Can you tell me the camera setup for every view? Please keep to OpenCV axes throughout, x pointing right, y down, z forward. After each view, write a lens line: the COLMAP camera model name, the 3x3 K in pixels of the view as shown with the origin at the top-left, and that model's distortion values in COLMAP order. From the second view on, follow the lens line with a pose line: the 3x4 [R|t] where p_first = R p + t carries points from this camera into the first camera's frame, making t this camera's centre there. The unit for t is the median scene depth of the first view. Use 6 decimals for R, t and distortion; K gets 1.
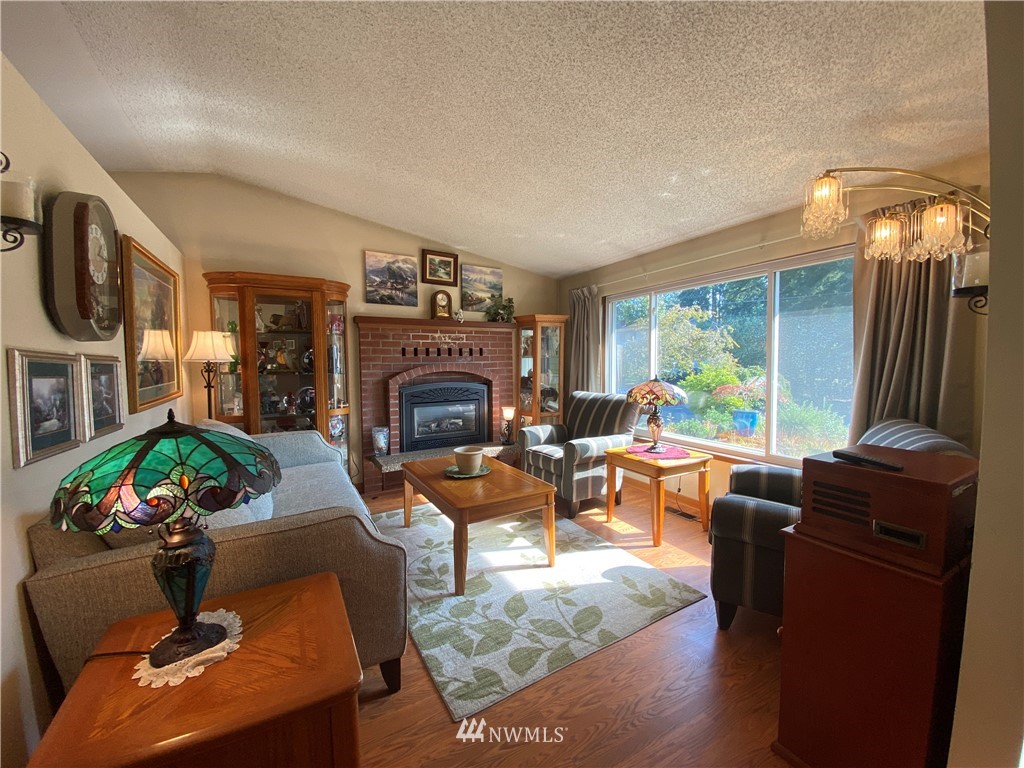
lens RADIAL K [[410.4, 0, 514.8], [0, 410.4, 383.5], [0, 0, 1]] dist [0.019094, -0.019761]
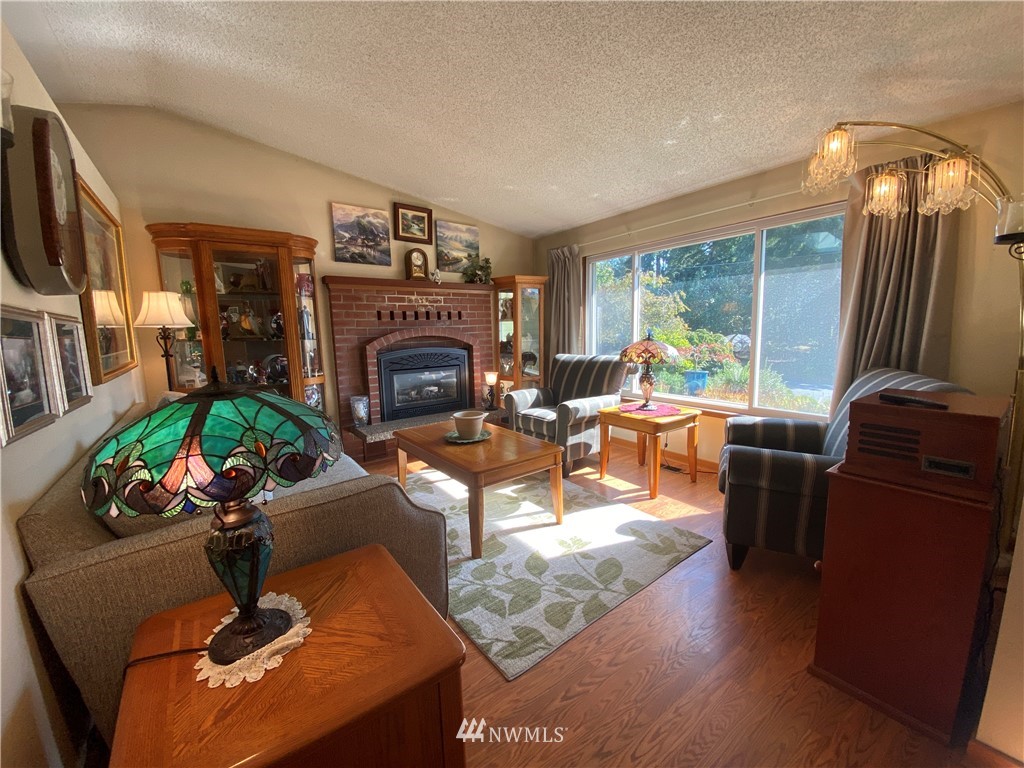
lens RADIAL K [[410.4, 0, 514.8], [0, 410.4, 383.5], [0, 0, 1]] dist [0.019094, -0.019761]
pose [[0.992562, -0.031096, 0.117706, -0.150449], [0.021881, 0.996652, 0.078783, 0.020020], [-0.119762, -0.075622, 0.989918, 0.045772]]
